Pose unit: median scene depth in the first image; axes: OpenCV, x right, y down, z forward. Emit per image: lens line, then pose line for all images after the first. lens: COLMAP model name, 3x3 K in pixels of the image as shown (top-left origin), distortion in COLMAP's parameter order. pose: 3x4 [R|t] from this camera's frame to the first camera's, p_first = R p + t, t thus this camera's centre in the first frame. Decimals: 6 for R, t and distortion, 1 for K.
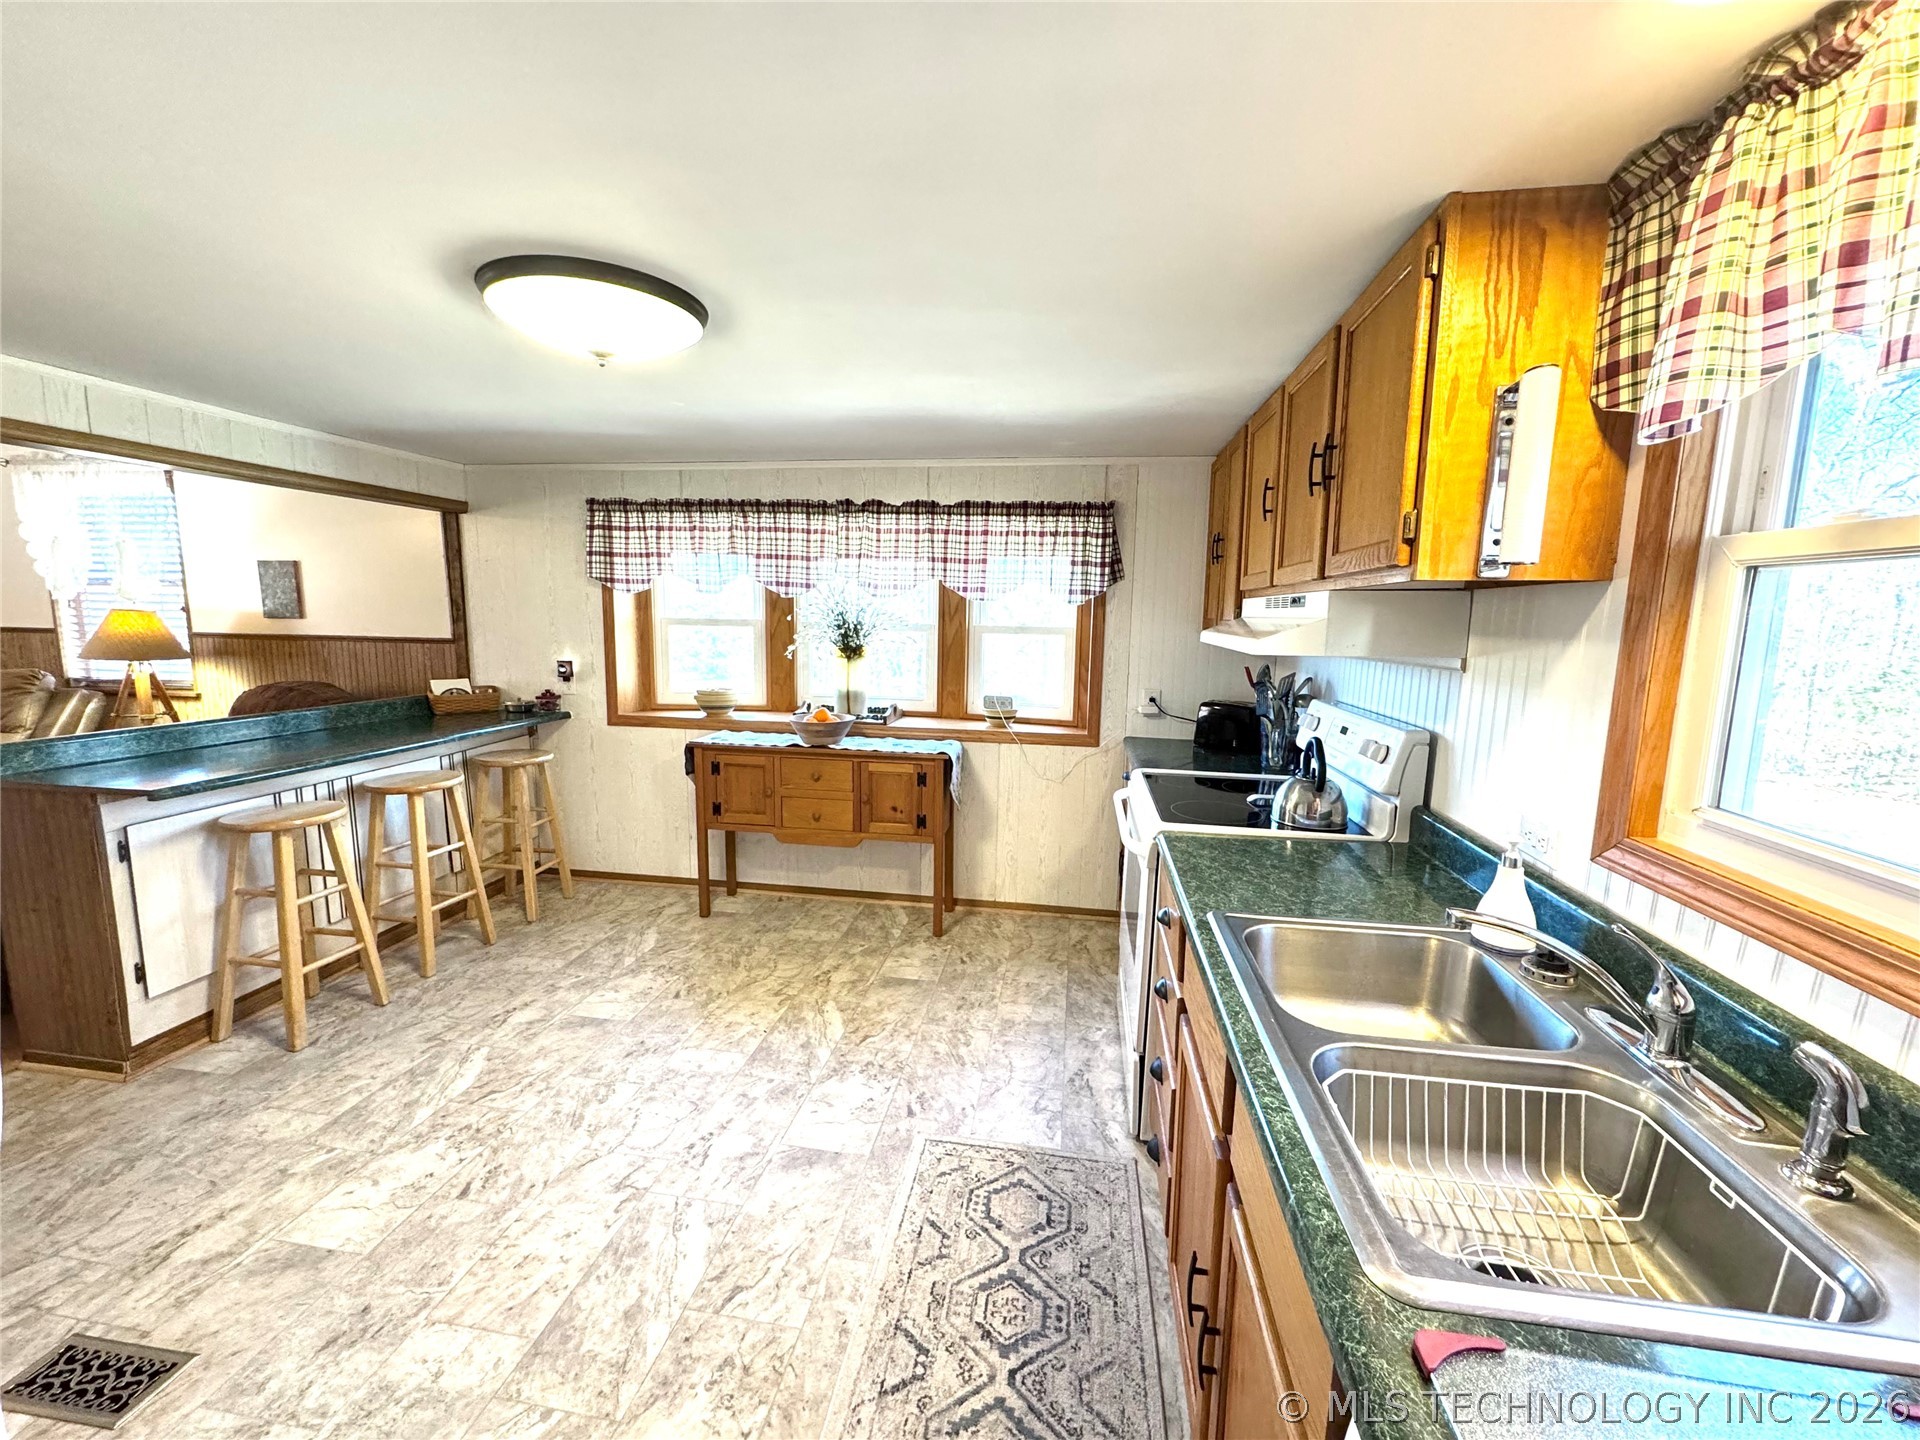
lens RADIAL K [[763.4, 0, 957.5], [0, 763.4, 717.3], [0, 0, 1]] dist [-0.001249, 0.000159]
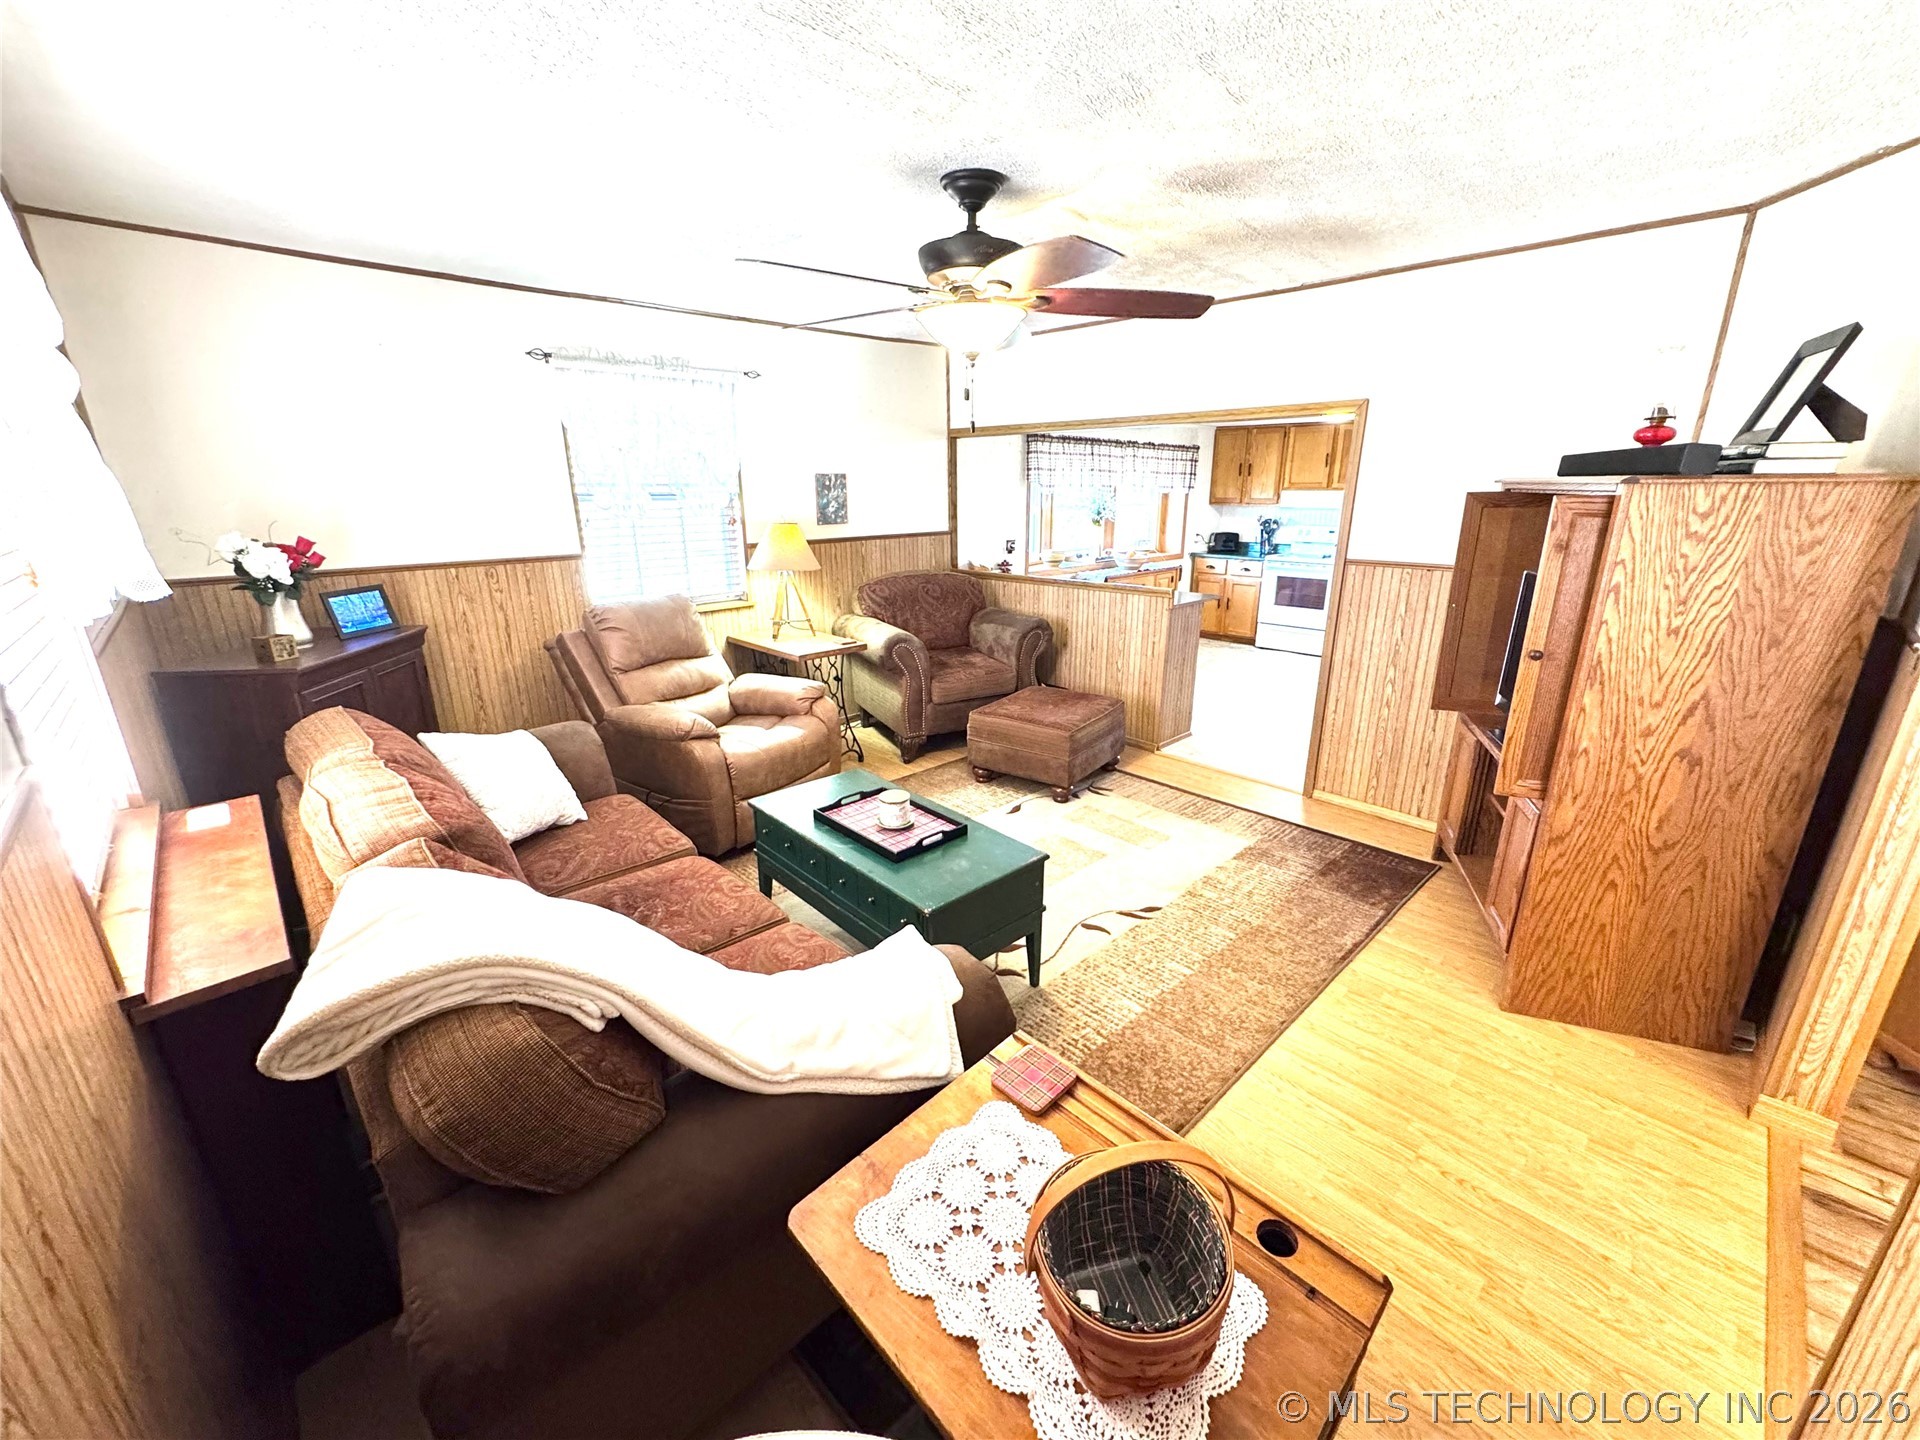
lens RADIAL K [[763.4, 0, 956.0], [0, 763.4, 718.9], [0, 0, 1]] dist [-0.001249, 0.000159]
pose [[0.603101, -0.255721, 0.755563, -2.054899], [0.122790, 0.965692, 0.228827, -0.101641], [-0.788157, -0.045230, 0.613810, 0.134691]]
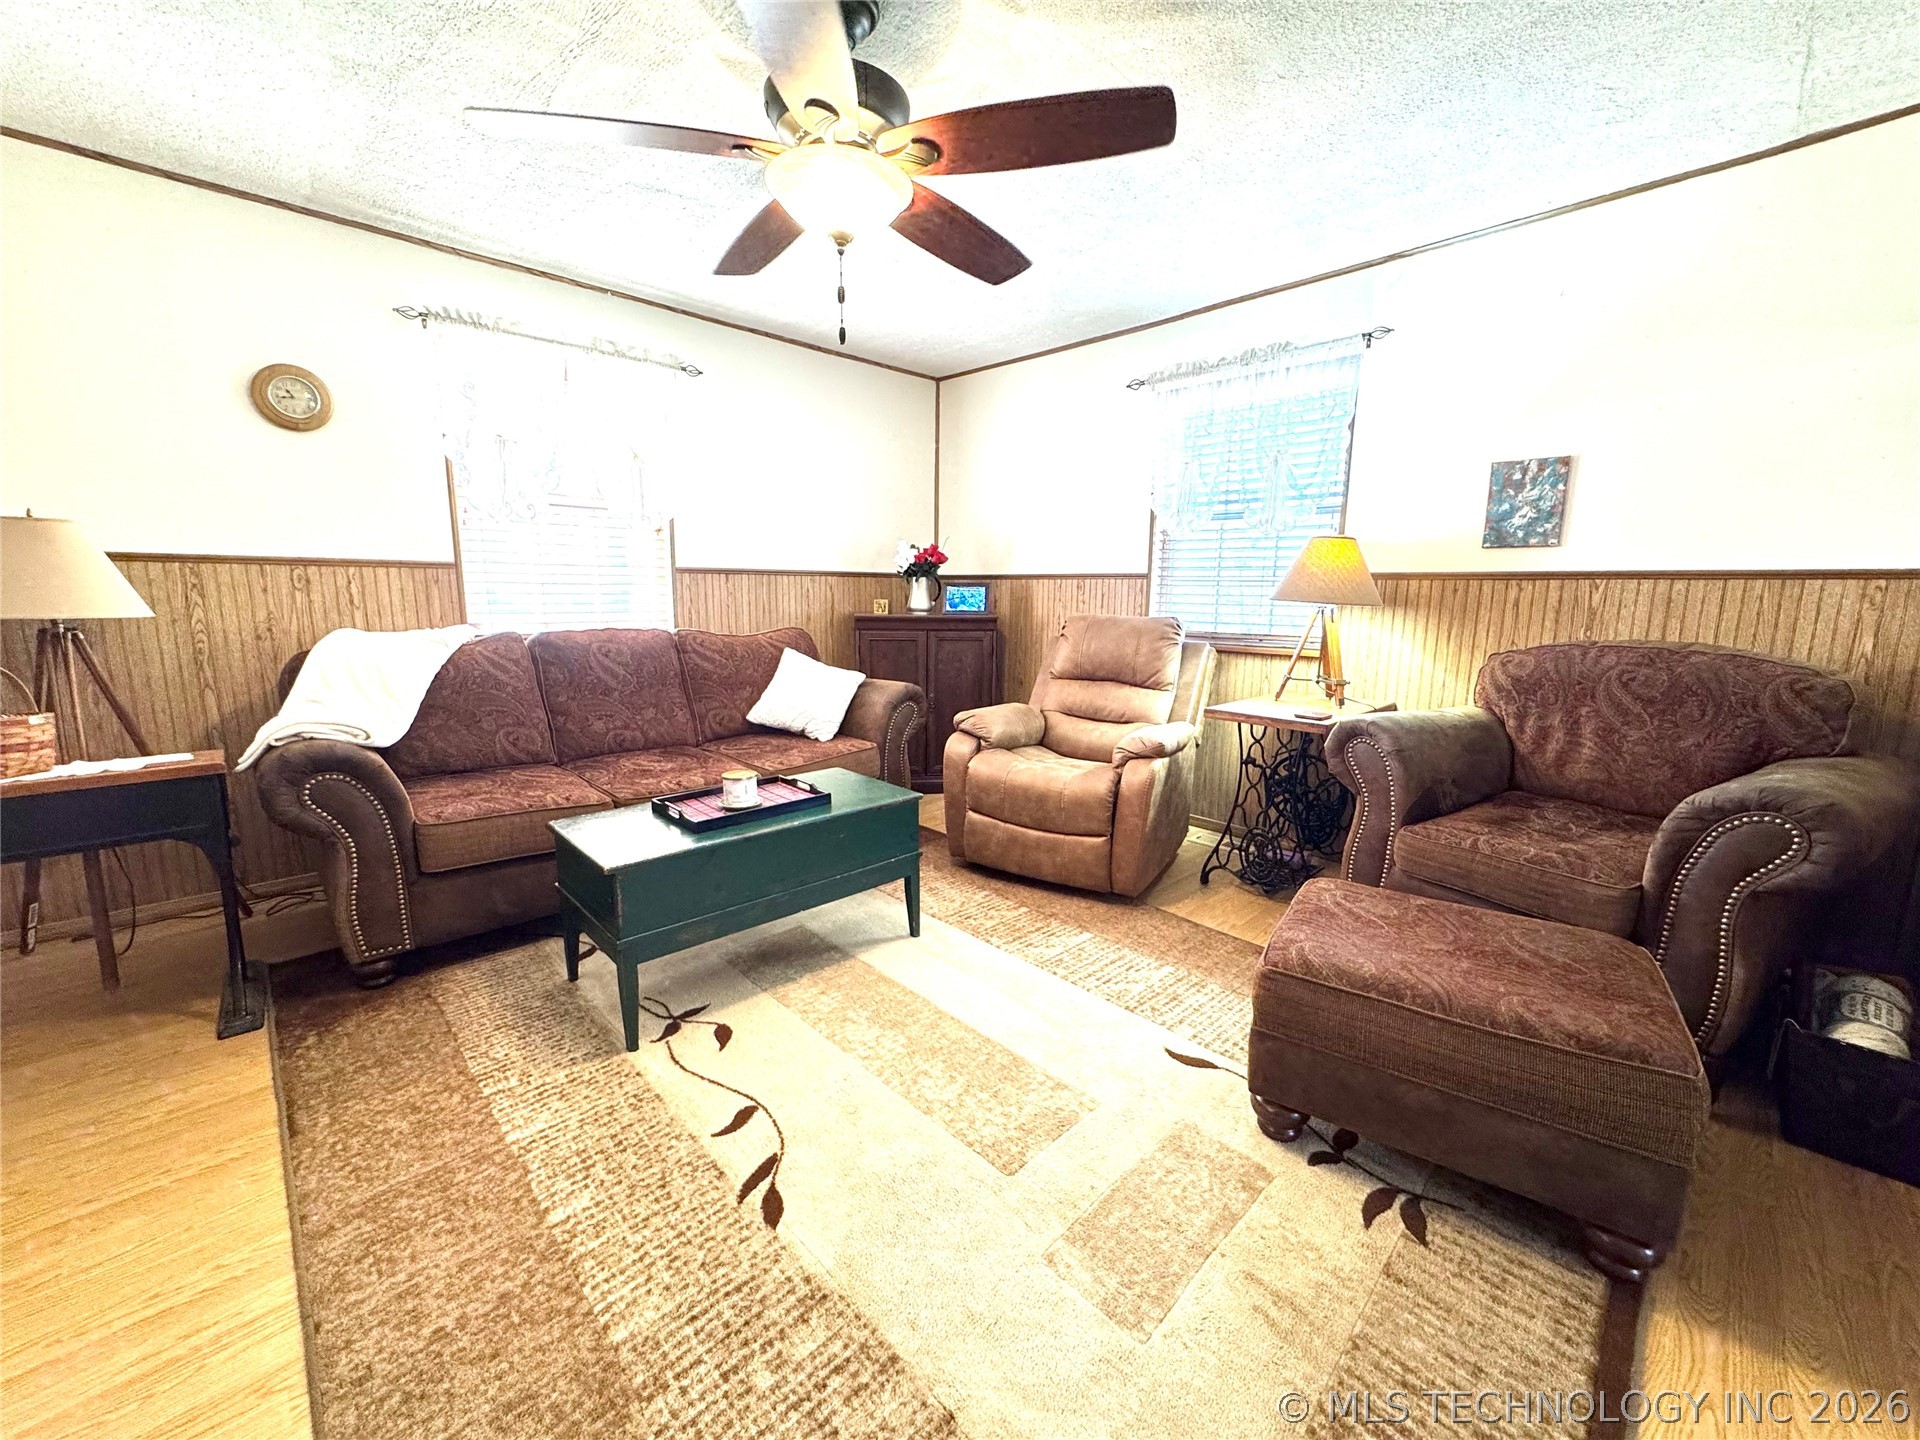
lens RADIAL K [[763.4, 0, 964.8], [0, 763.4, 721.7], [0, 0, 1]] dist [-0.001249, 0.000159]
pose [[0.804787, 0.092977, -0.586236, -1.027604], [-0.077265, 0.995662, 0.051842, 0.030891], [0.588513, 0.003574, 0.808480, 0.200013]]
